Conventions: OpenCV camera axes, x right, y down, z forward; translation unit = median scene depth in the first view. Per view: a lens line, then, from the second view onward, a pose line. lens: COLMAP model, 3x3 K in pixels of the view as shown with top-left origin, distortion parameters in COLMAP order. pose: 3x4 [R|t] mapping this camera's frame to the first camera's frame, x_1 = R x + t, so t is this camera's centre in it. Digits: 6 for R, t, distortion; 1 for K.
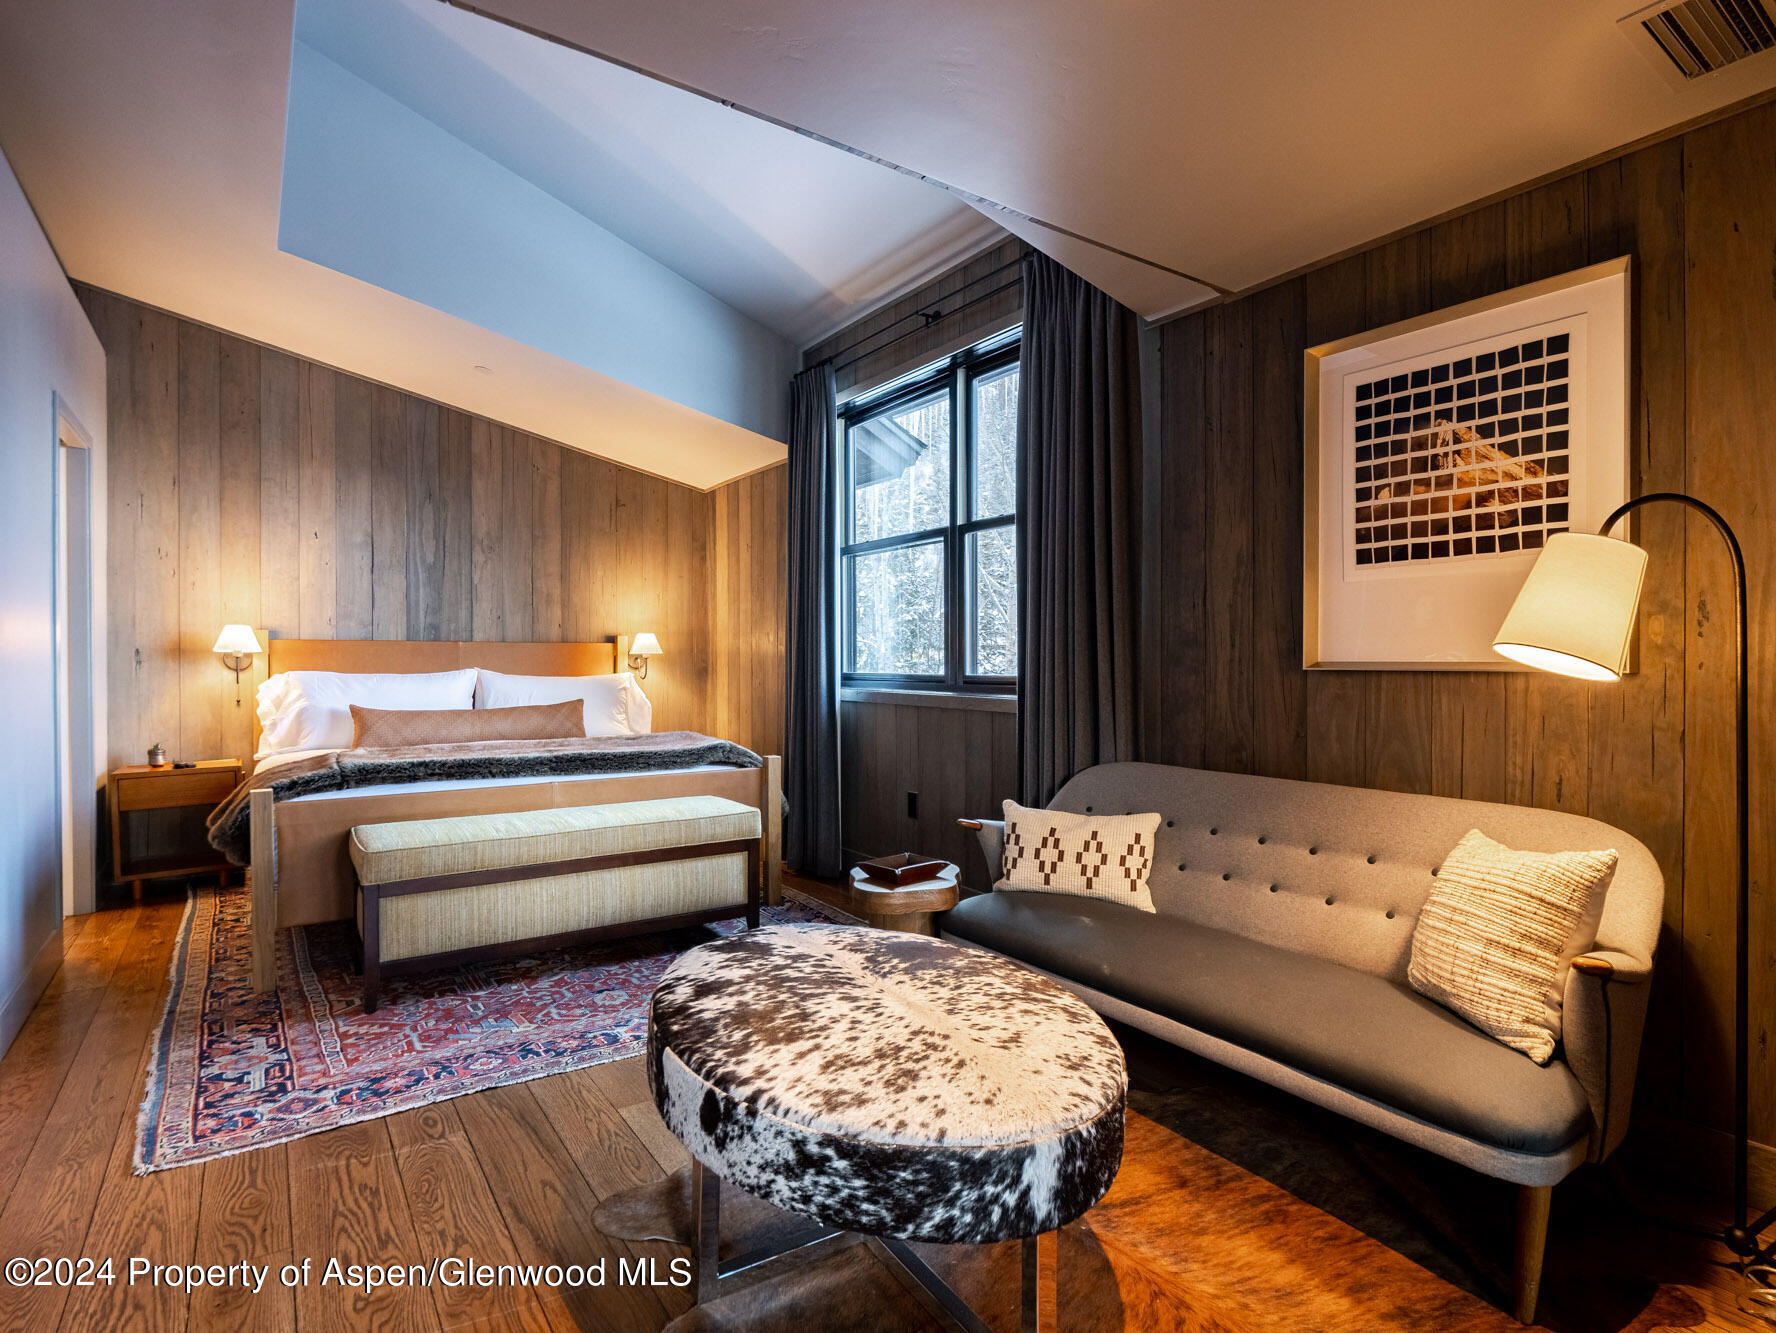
lens RADIAL K [[894.2, 0, 874.7], [0, 894.2, 665.0], [0, 0, 1]] dist [-0.006858, -0.001465]
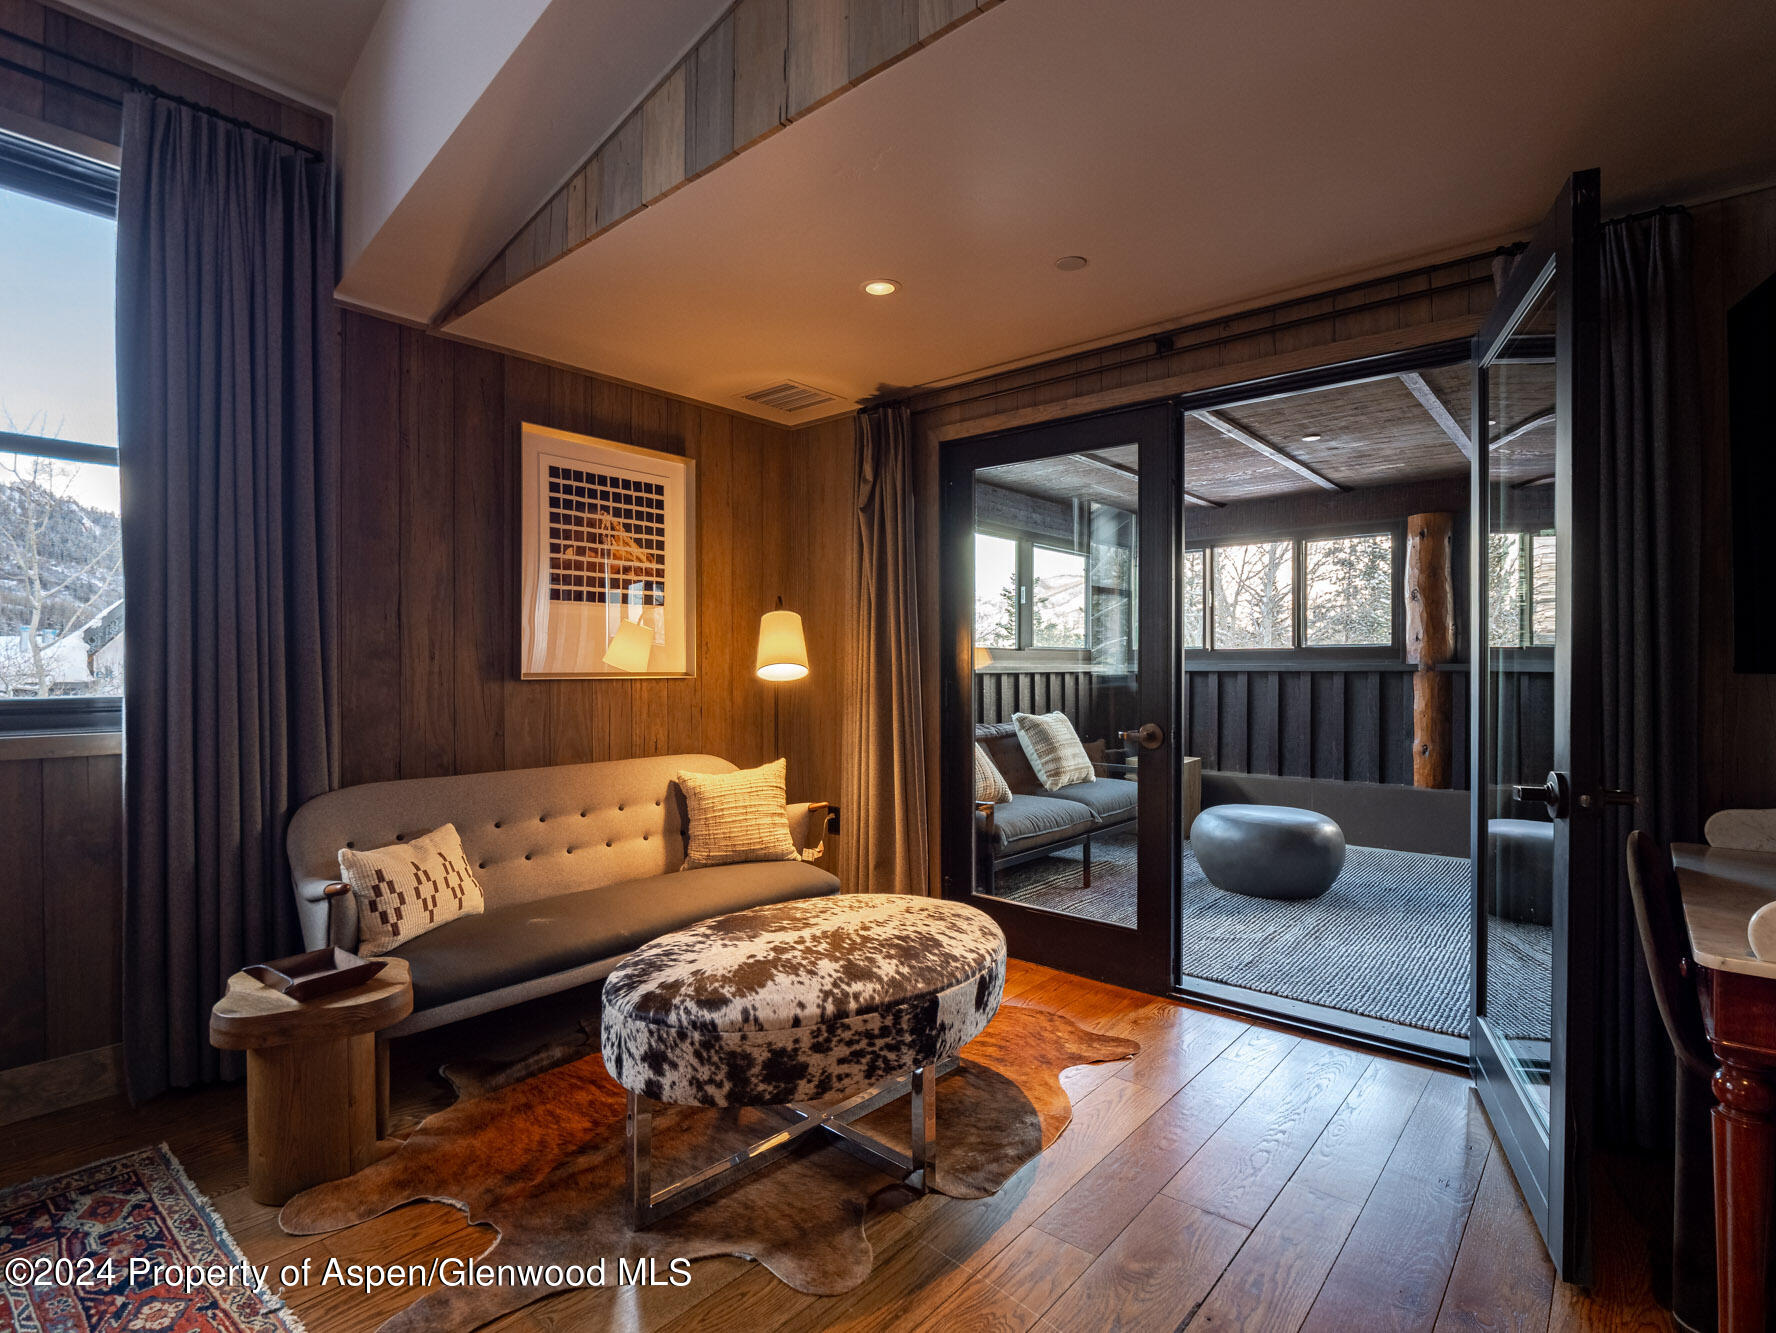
lens RADIAL K [[894.2, 0, 875.4], [0, 894.2, 666.1], [0, 0, 1]] dist [-0.006858, -0.001465]
pose [[-0.251536, -0.000971, 0.967847, -0.955103], [0.005823, 0.999980, 0.002517, -0.015527], [-0.967830, 0.006269, -0.251525, 0.952033]]
